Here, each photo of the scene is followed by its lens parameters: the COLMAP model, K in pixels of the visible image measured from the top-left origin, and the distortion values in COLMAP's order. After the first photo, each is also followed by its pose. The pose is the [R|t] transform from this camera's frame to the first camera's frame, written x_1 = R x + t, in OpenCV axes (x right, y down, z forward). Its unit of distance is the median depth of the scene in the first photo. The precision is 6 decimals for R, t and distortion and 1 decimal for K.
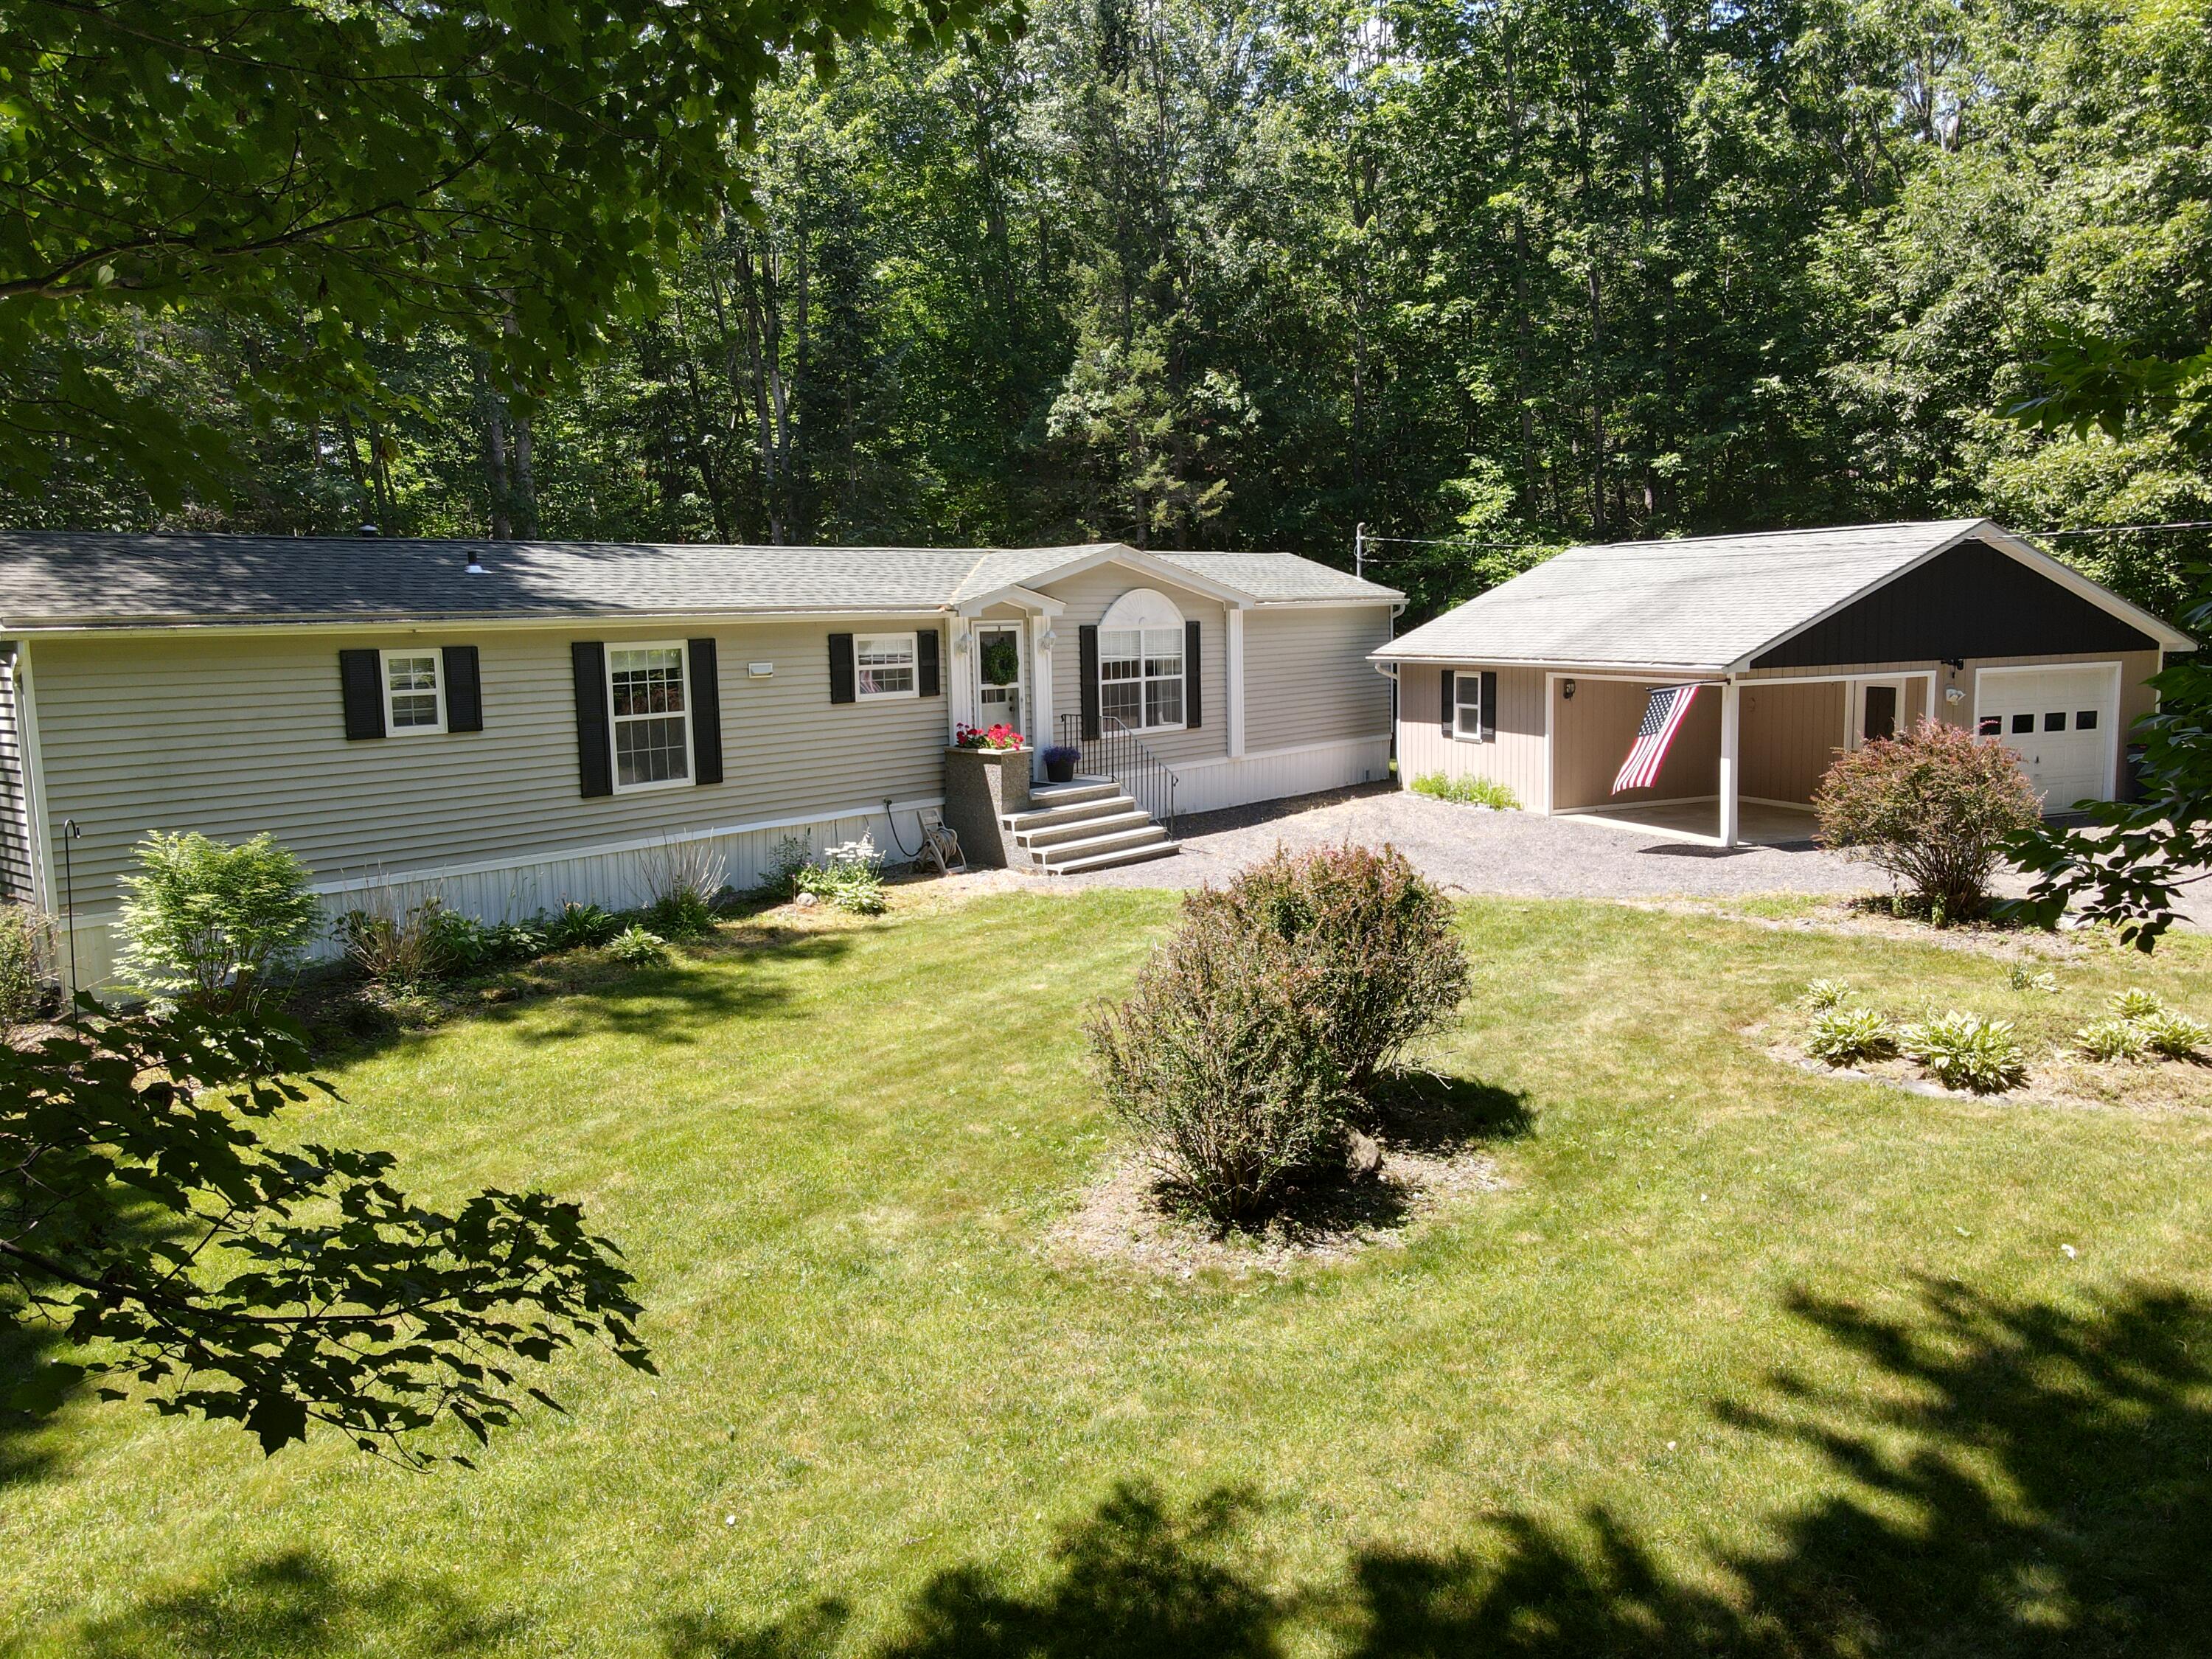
lens RADIAL K [[1620.0, 0, 1106.0], [0, 1620.0, 829.5], [0, 0, 1]] dist [-0.000180, 0.025078]
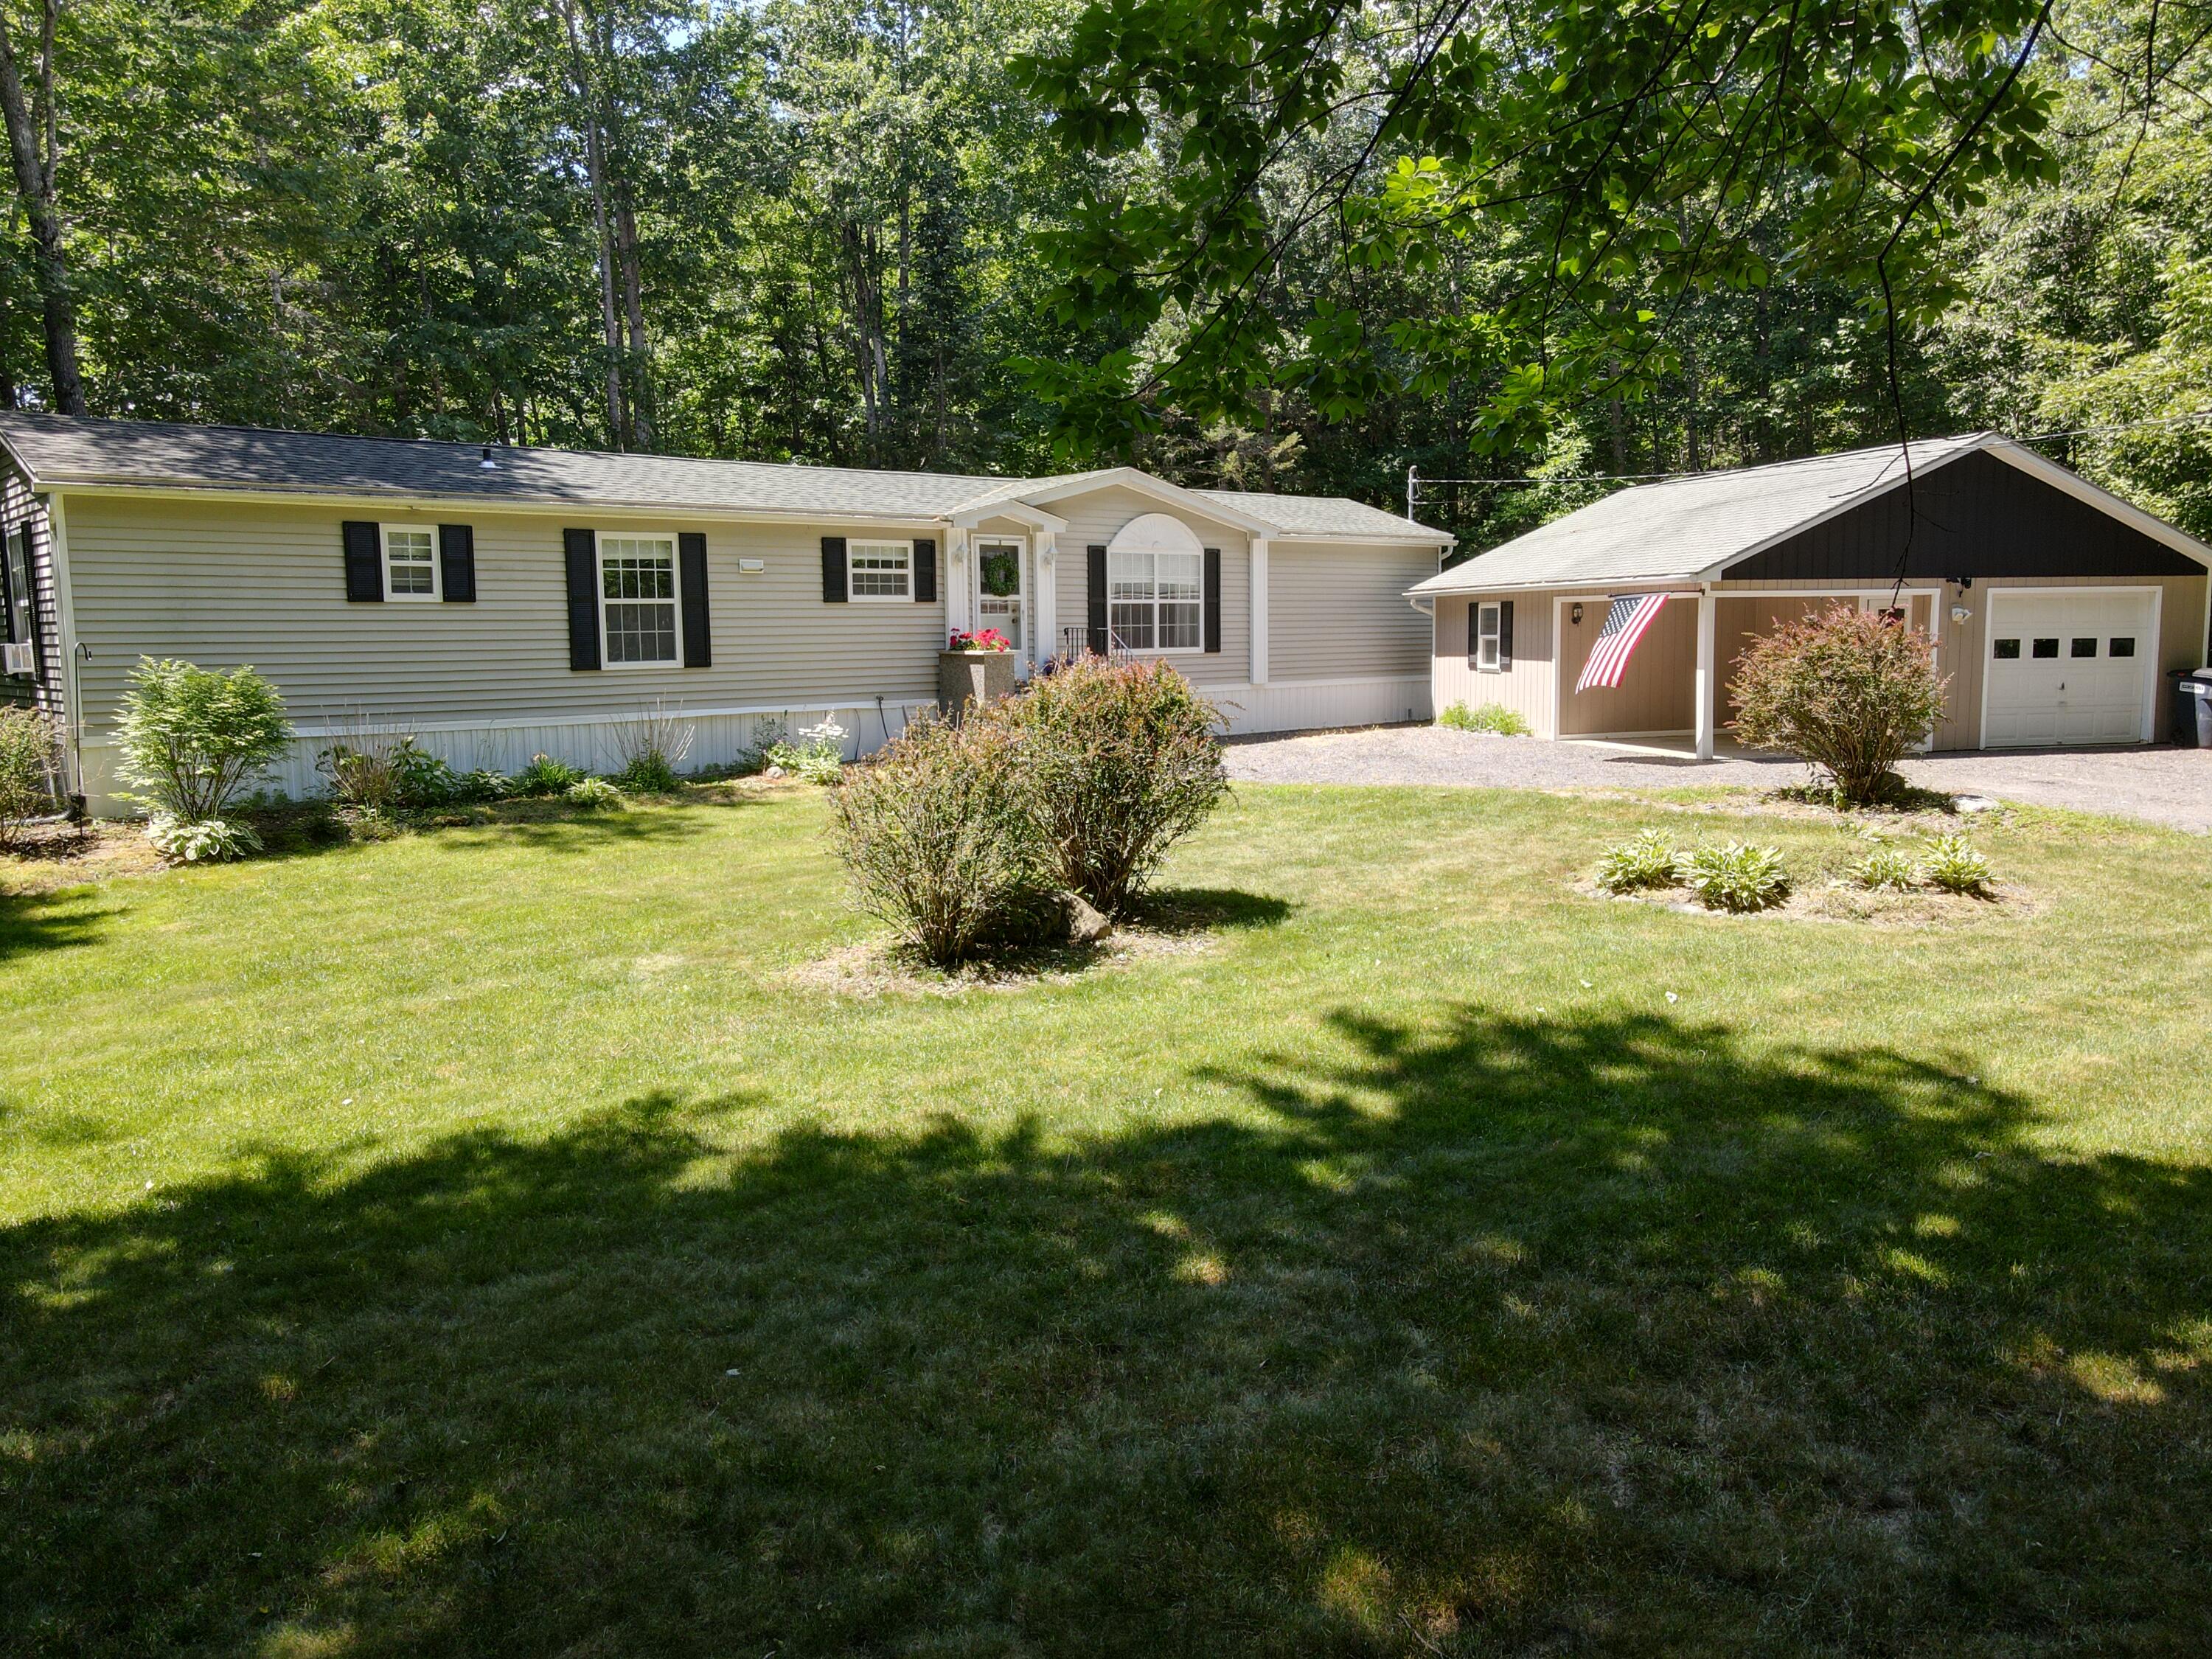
lens RADIAL K [[1620.0, 0, 1106.0], [0, 1620.0, 829.5], [0, 0, 1]] dist [-0.000180, 0.025078]
pose [[0.990695, 0.027030, -0.133386, 0.171206], [-0.028142, 0.999583, -0.006457, 0.078159], [0.133156, 0.010151, 0.991043, -0.039716]]
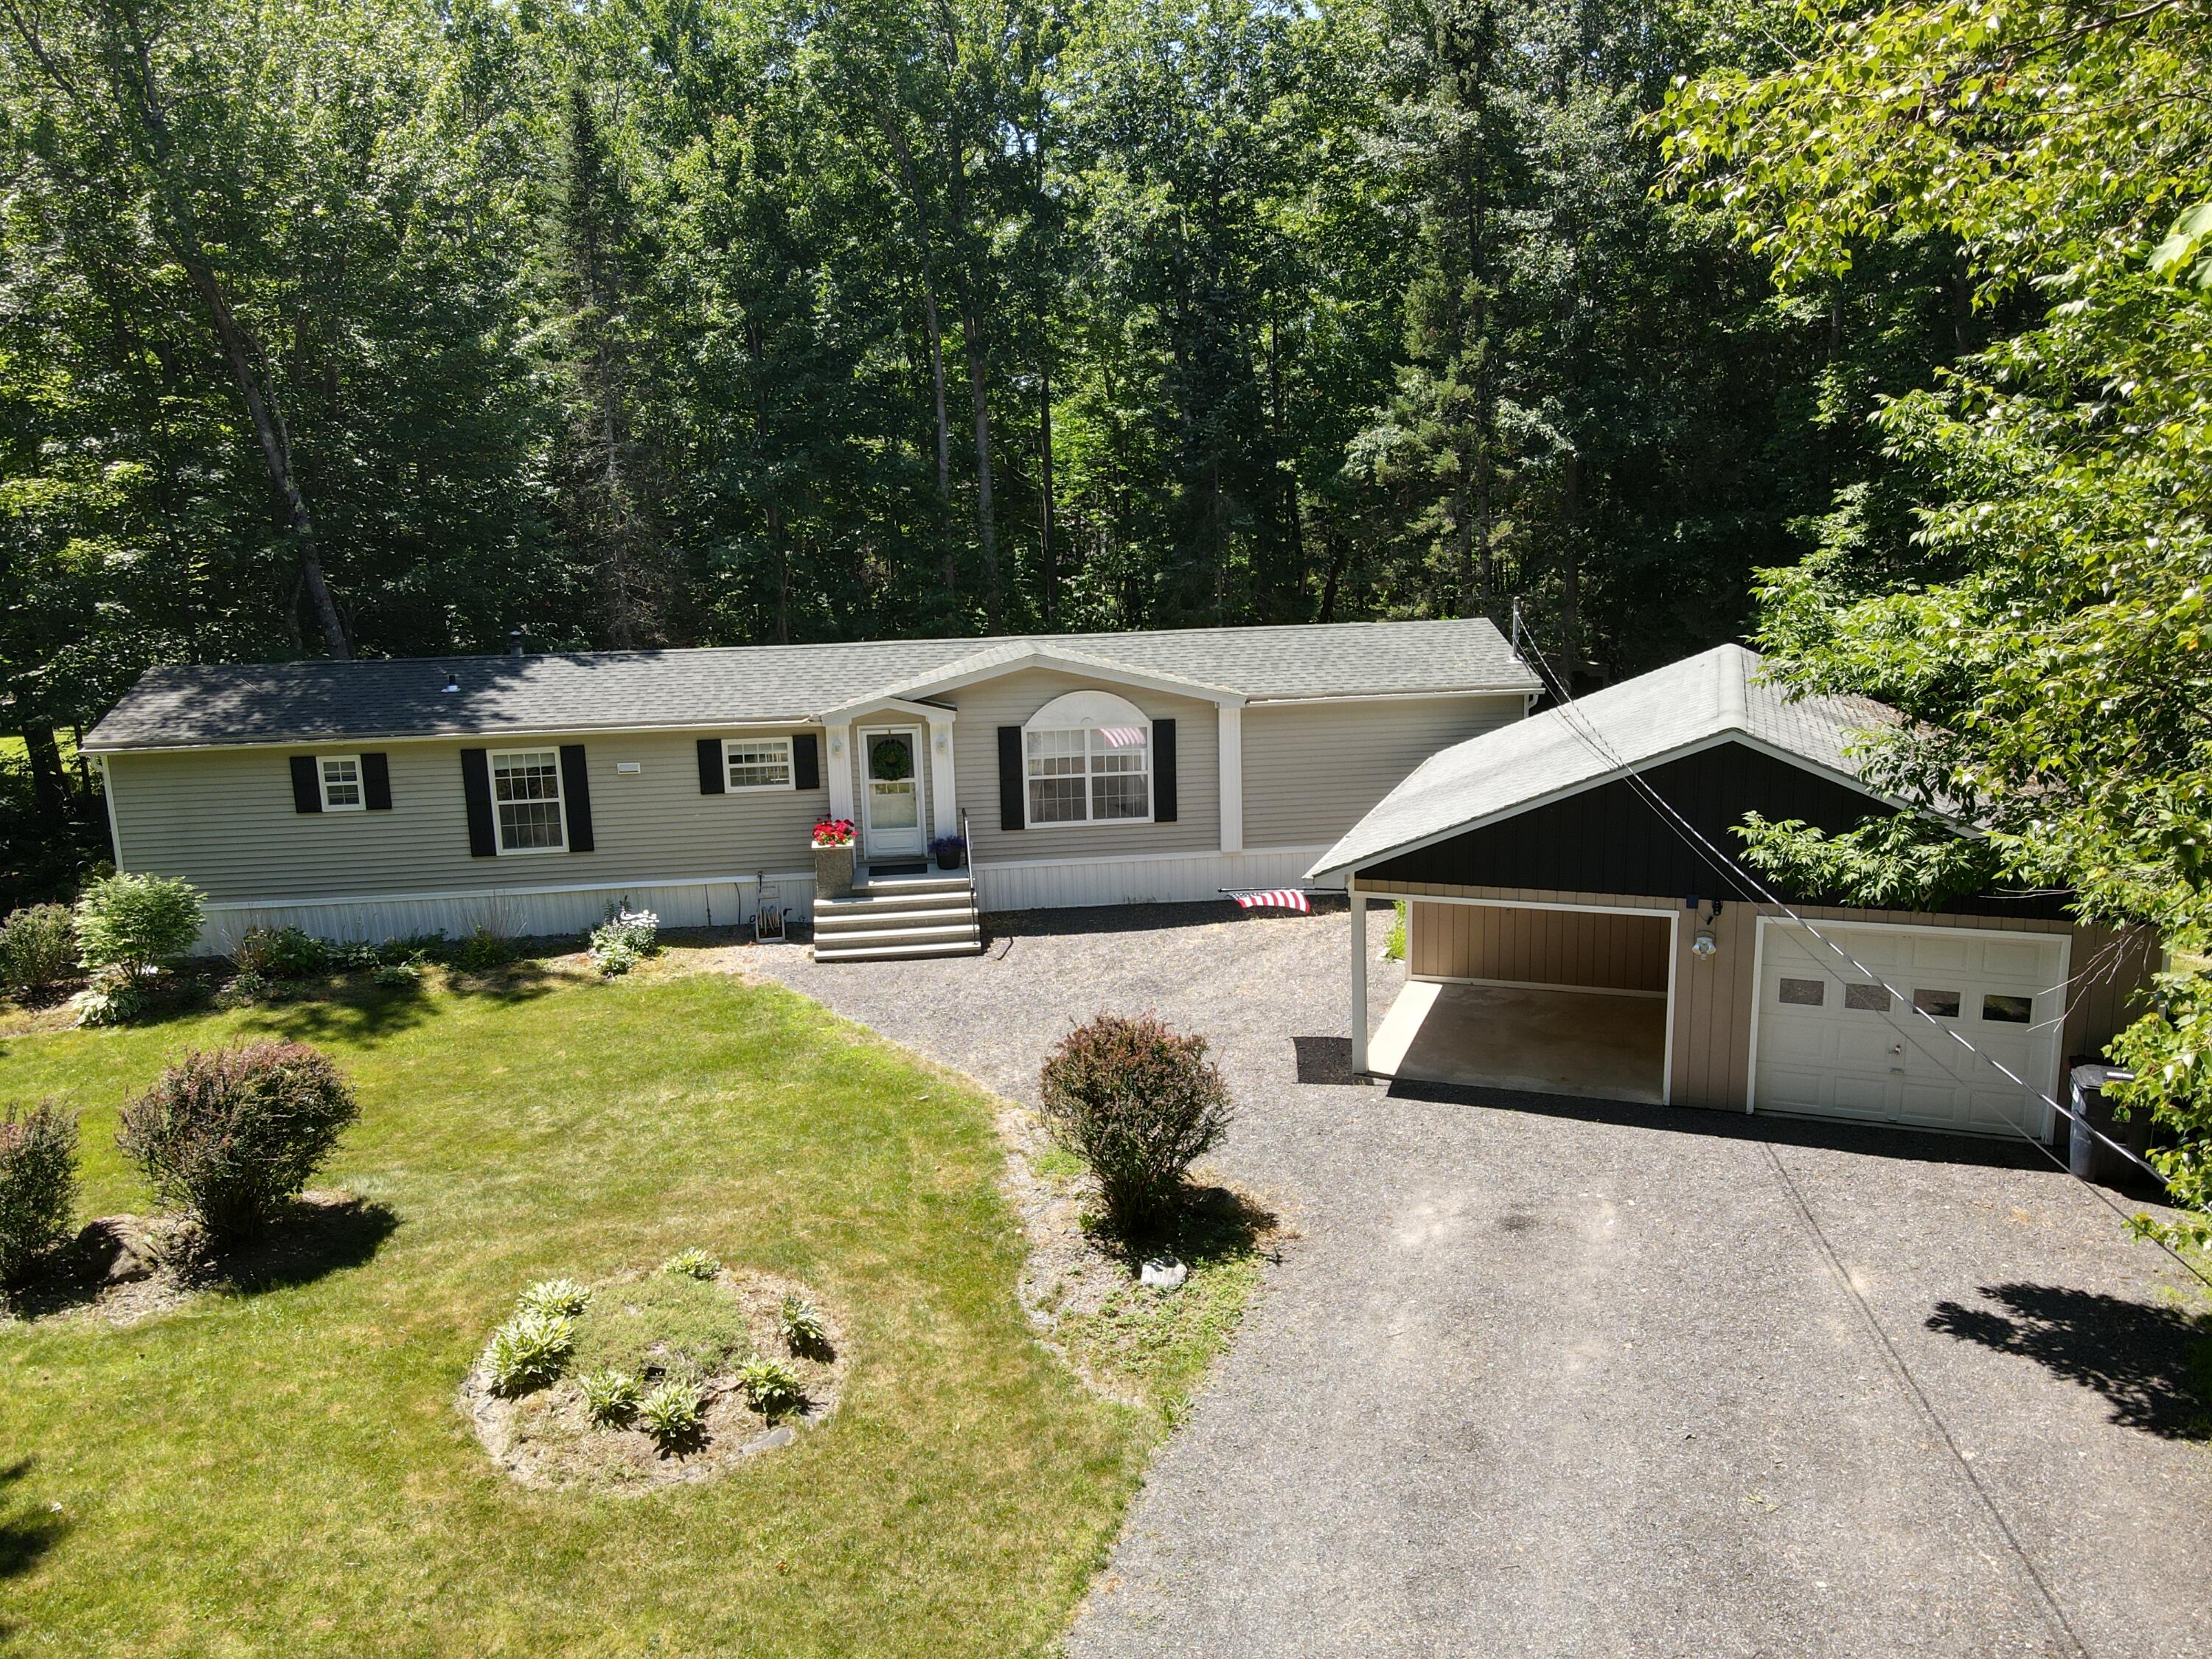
lens RADIAL K [[1620.0, 0, 1106.0], [0, 1620.0, 829.5], [0, 0, 1]] dist [-0.000180, 0.025078]
pose [[0.741020, 0.142723, -0.656140, 0.937156], [-0.082155, 0.989079, 0.122362, -0.241132], [0.666438, -0.036767, 0.744653, 0.282958]]
